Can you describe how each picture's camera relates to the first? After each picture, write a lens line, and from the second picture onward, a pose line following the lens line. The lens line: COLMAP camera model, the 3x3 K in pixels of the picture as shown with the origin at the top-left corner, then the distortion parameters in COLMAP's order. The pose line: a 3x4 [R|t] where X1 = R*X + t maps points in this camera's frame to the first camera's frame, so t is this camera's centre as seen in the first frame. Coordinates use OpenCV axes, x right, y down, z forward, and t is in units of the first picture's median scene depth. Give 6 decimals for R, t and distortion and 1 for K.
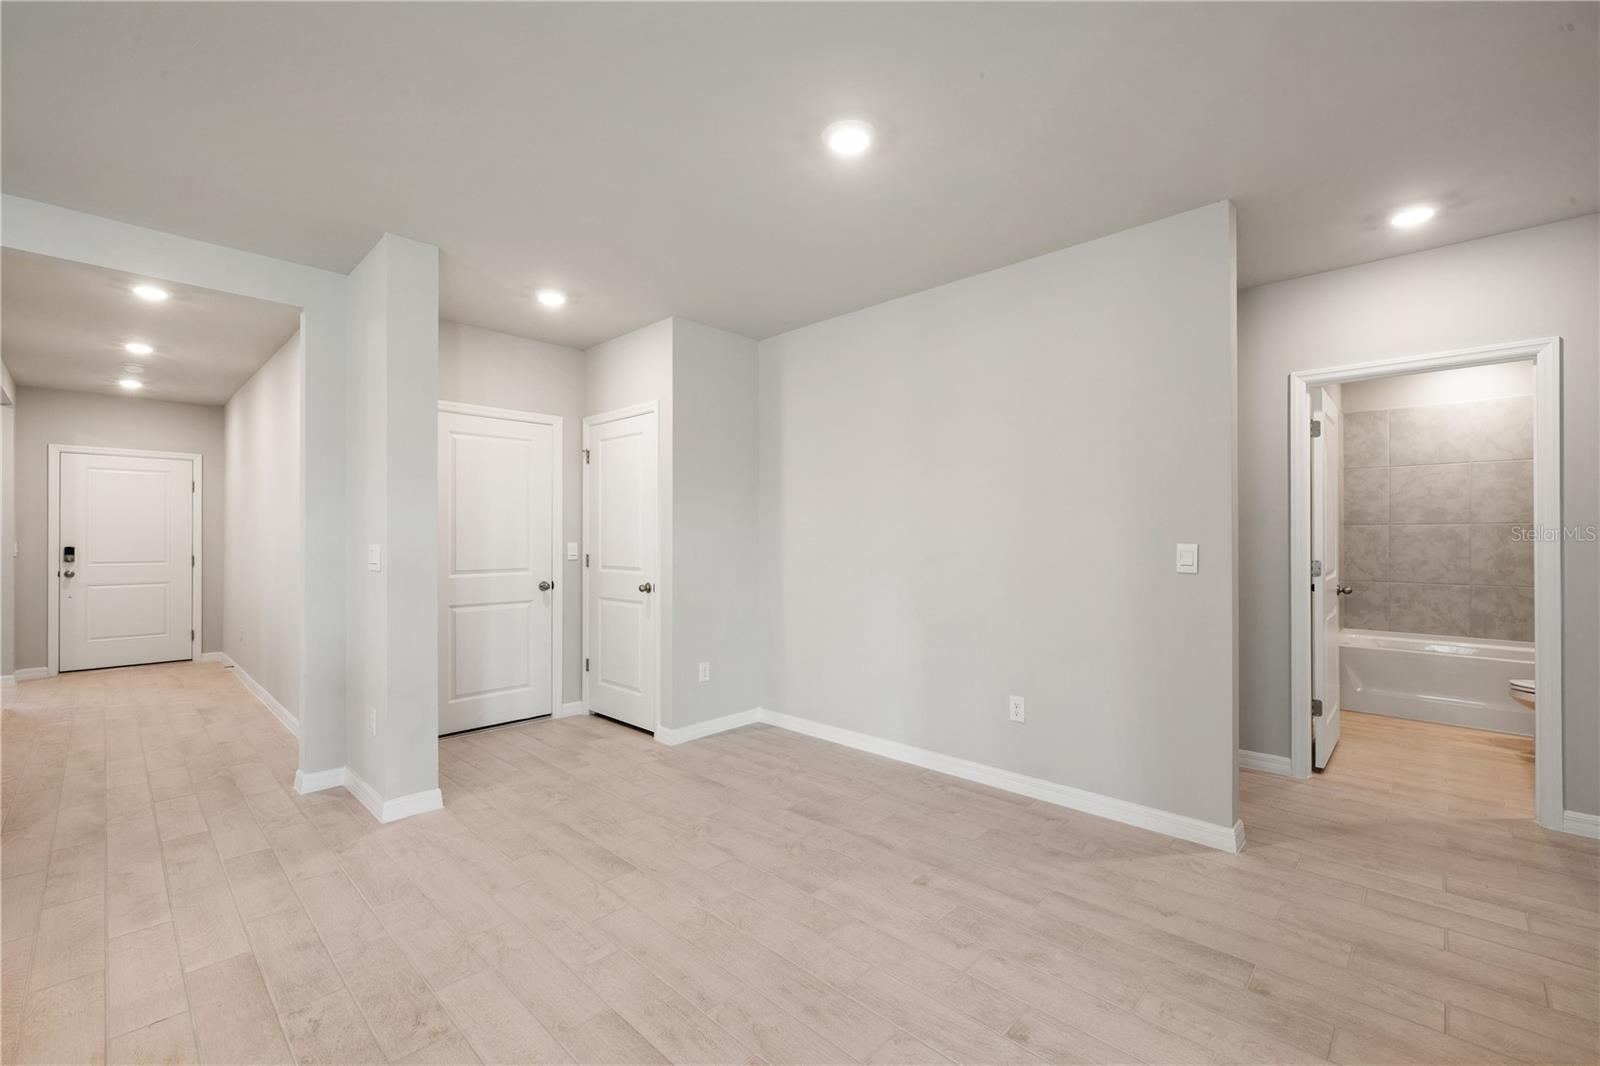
lens RADIAL K [[671.5, 0, 799.3], [0, 671.5, 535.2], [0, 0, 1]] dist [0.000105, -0.001073]
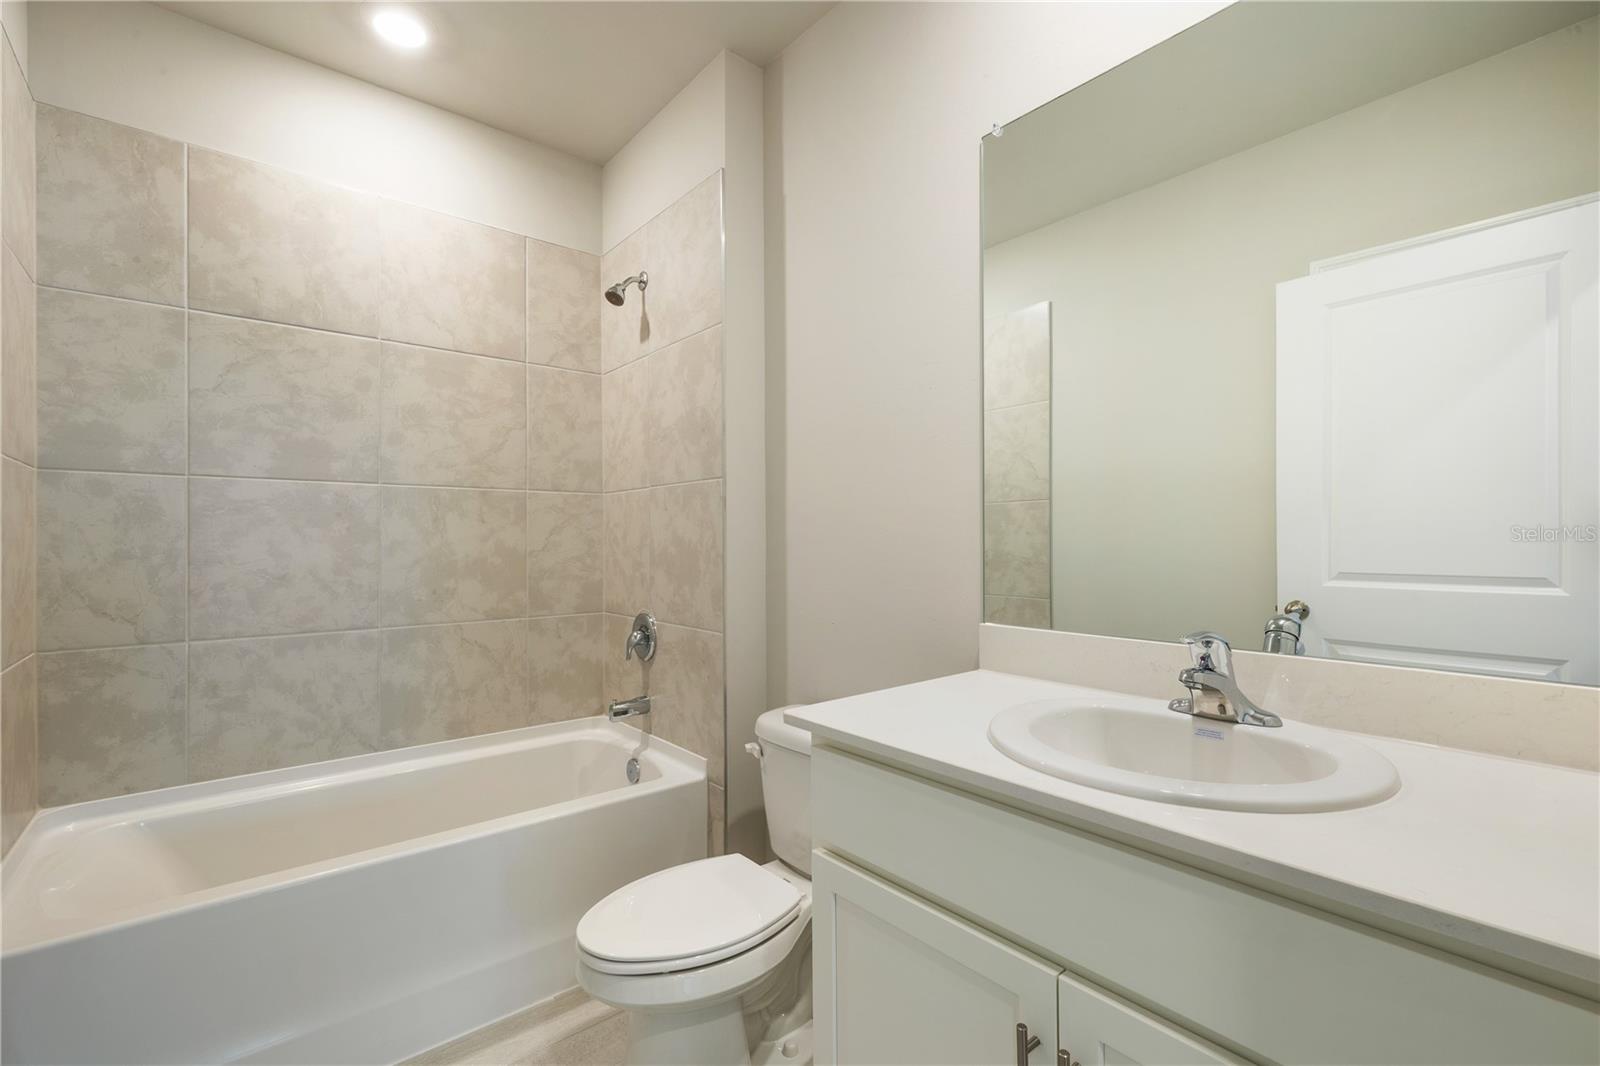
lens RADIAL K [[671.5, 0, 782.6], [0, 671.5, 540.6], [0, 0, 1]] dist [0.000105, -0.001073]
pose [[0.115322, 0.000587, 0.993328, 0.608208], [-0.000350, 1.000000, -0.000551, 0.019183], [-0.993328, -0.000284, 0.115323, 0.698093]]
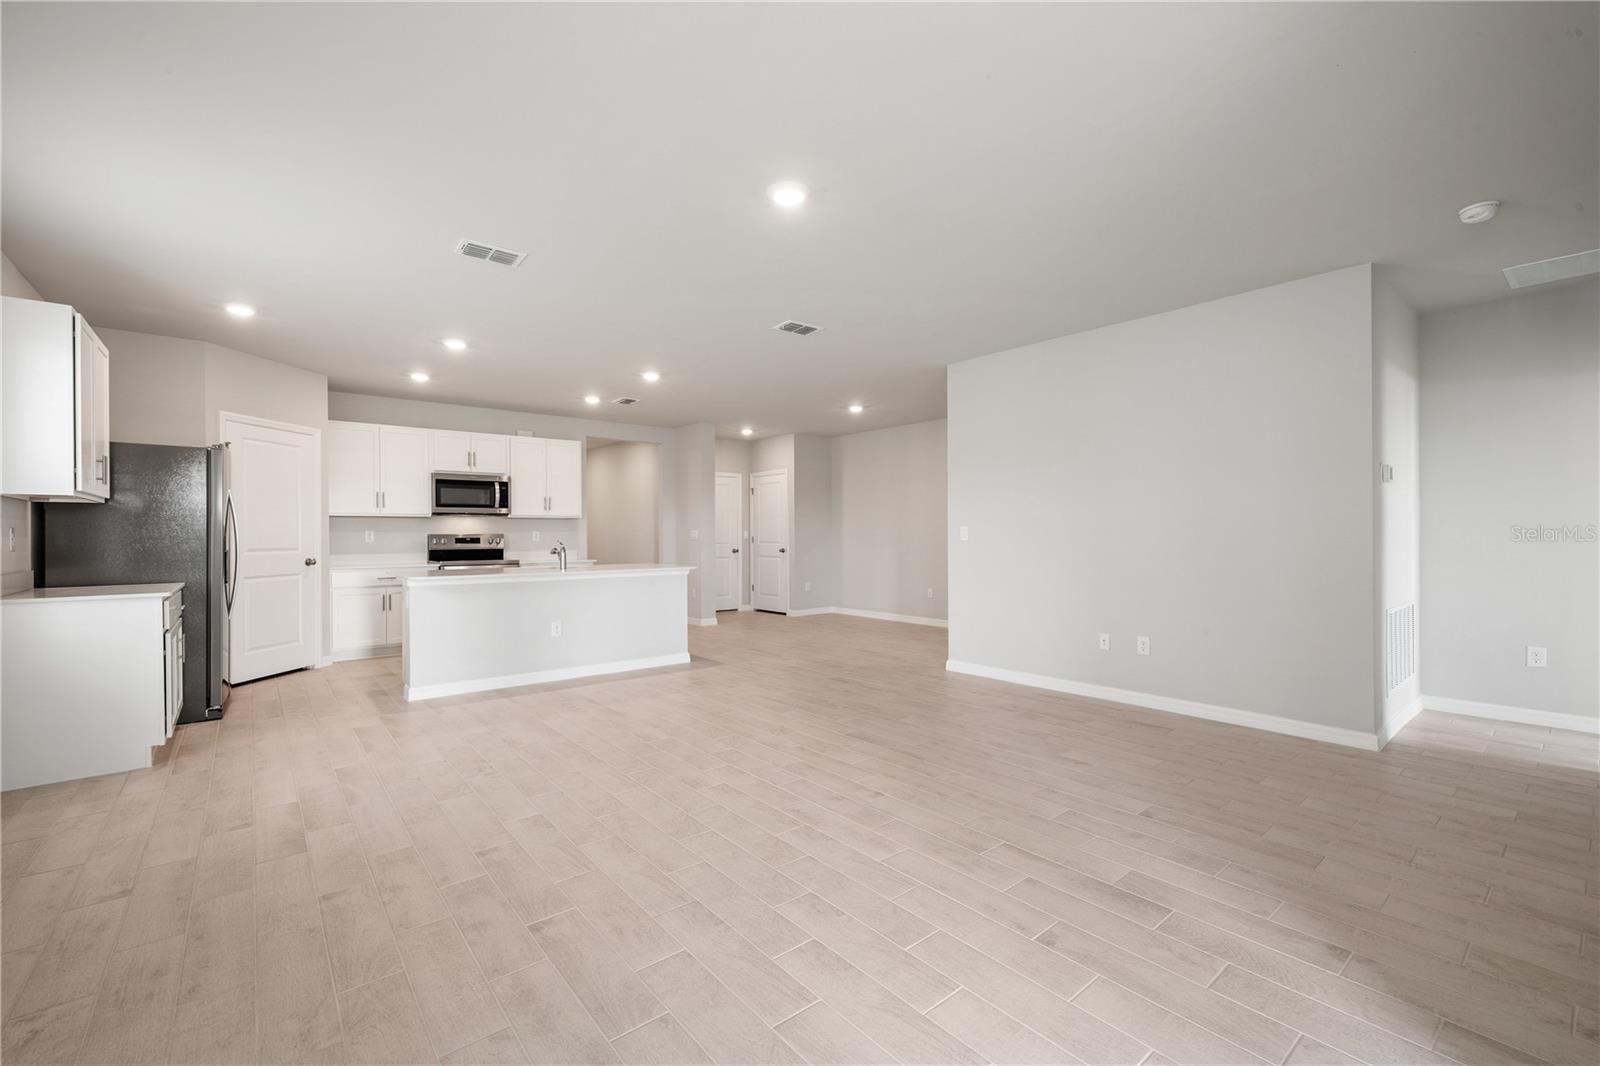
lens RADIAL K [[671.5, 0, 798.9], [0, 671.5, 534.0], [0, 0, 1]] dist [0.000105, -0.001073]
pose [[0.992516, -0.003528, -0.122067, 0.092330], [0.004037, 0.999984, 0.003923, 0.011836], [0.122051, -0.004387, 0.992514, -1.086073]]
